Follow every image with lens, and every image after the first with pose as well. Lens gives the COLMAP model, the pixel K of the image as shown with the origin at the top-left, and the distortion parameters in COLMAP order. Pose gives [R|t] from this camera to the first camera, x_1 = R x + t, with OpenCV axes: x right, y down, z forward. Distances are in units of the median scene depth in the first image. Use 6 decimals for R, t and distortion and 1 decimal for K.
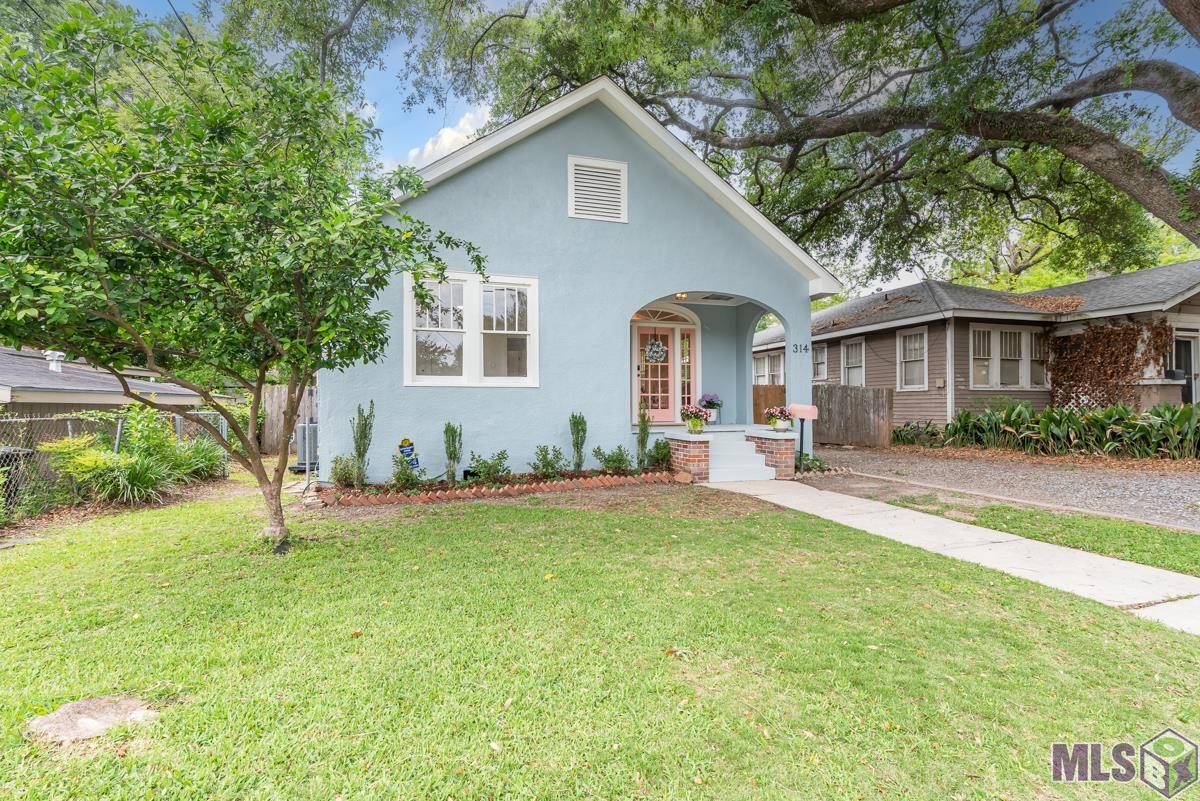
lens RADIAL K [[538.5, 0, 594.7], [0, 538.5, 401.5], [0, 0, 1]] dist [0.016388, -0.001422]
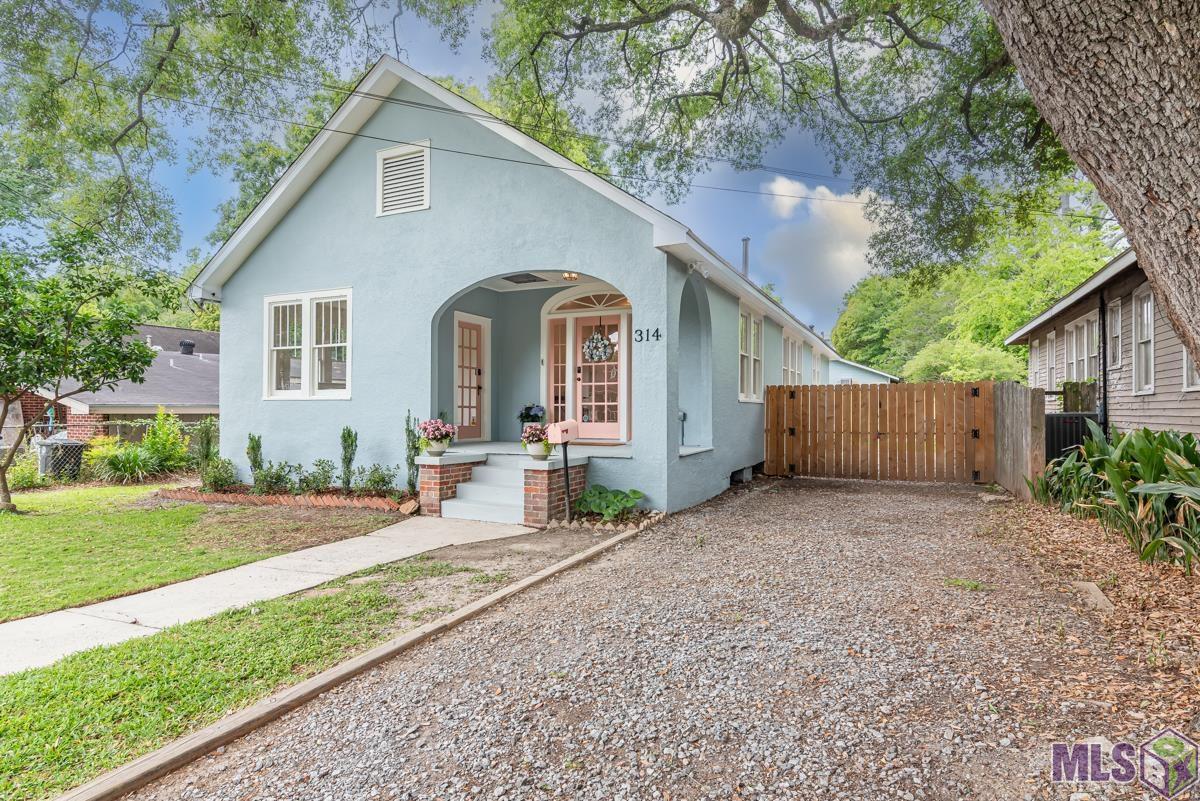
lens RADIAL K [[642.7, 0, 604.9], [0, 642.7, 403.3], [0, 0, 1]] dist [0.001624, 0.001025]
pose [[0.742554, -0.003249, -0.669779, 0.959296], [0.003251, 0.999994, -0.001247, -0.015710], [0.669779, -0.001252, 0.742560, 0.423316]]
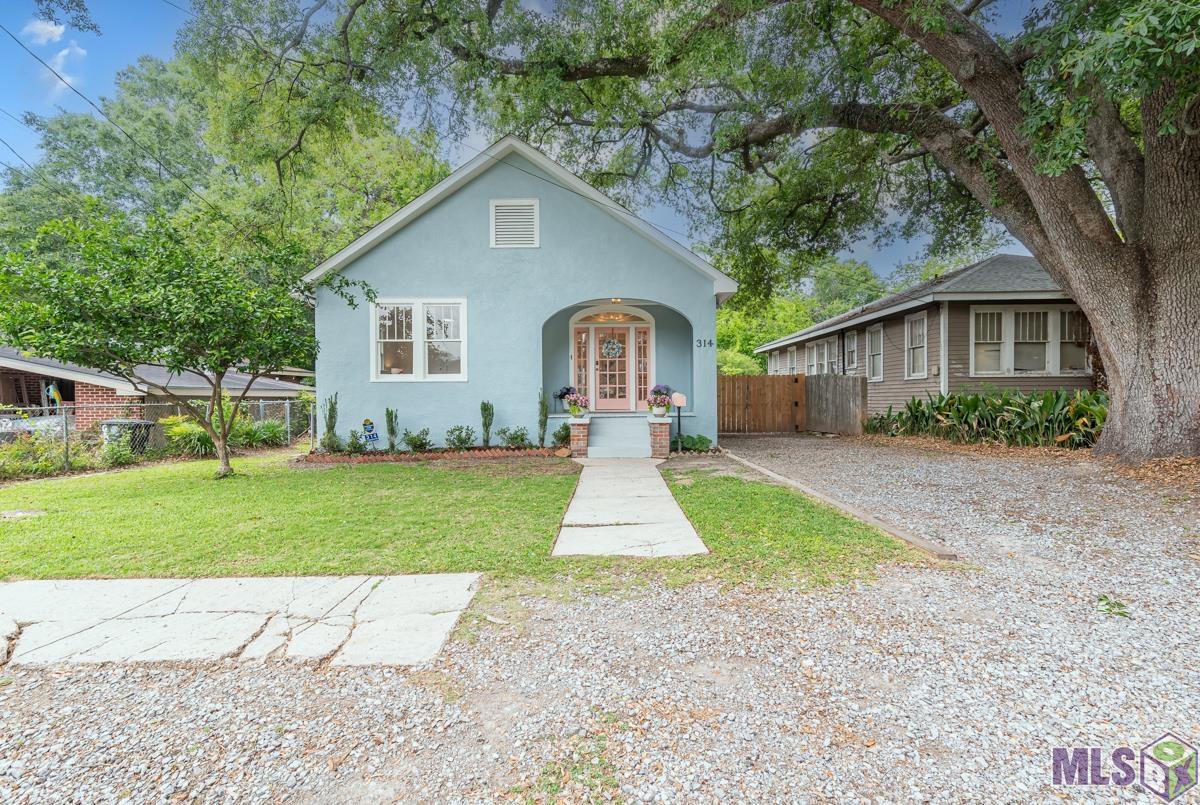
lens RADIAL K [[538.5, 0, 594.9], [0, 538.5, 402.2], [0, 0, 1]] dist [0.016388, -0.001422]
pose [[0.953394, -0.002086, -0.301721, 0.553751], [0.007066, 0.999856, 0.015417, 0.005300], [0.301645, -0.016831, 0.953272, -0.144224]]
